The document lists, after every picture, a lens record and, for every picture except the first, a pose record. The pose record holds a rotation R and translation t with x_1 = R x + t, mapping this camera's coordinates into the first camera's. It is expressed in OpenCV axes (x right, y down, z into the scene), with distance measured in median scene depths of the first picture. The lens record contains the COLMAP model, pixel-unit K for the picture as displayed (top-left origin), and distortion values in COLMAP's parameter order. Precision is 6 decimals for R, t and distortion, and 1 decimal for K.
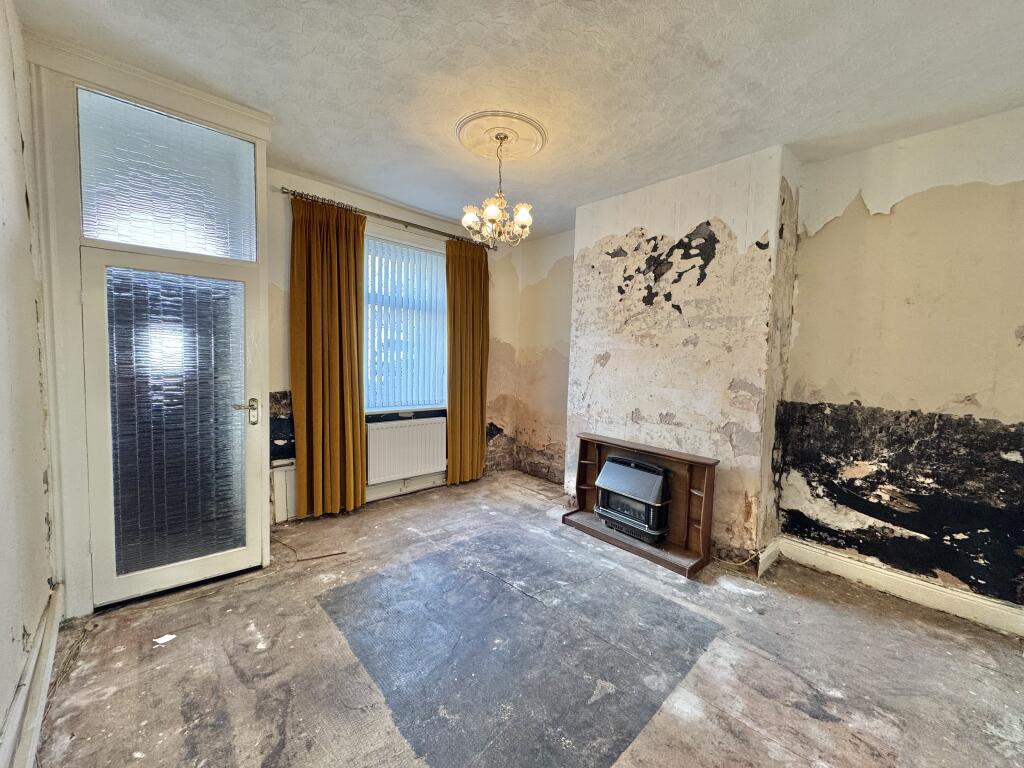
lens RADIAL K [[408.5, 0, 512.0], [0, 408.5, 384.0], [0, 0, 1]] dist [-0.001271, 0.000107]
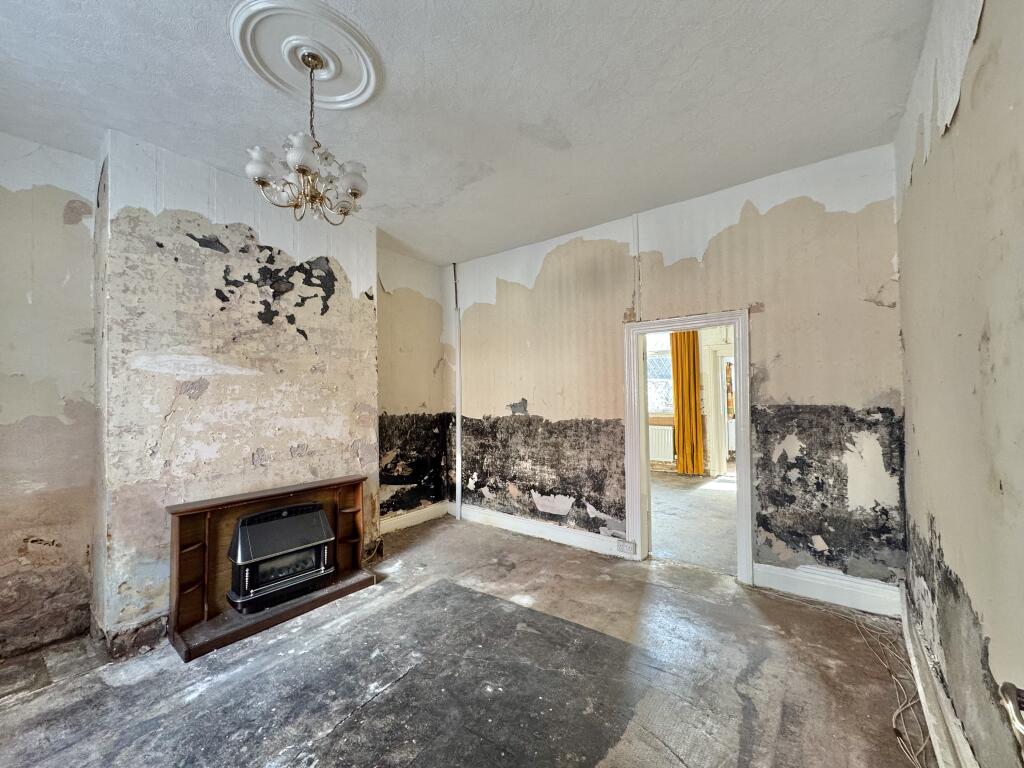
lens RADIAL K [[408.5, 0, 512.0], [0, 408.5, 384.0], [0, 0, 1]] dist [-0.001271, 0.000107]
pose [[-0.179347, -0.008389, 0.983750, -0.642894], [0.070290, 0.997299, 0.021319, -0.054599], [-0.981272, 0.072972, -0.178273, 0.715488]]
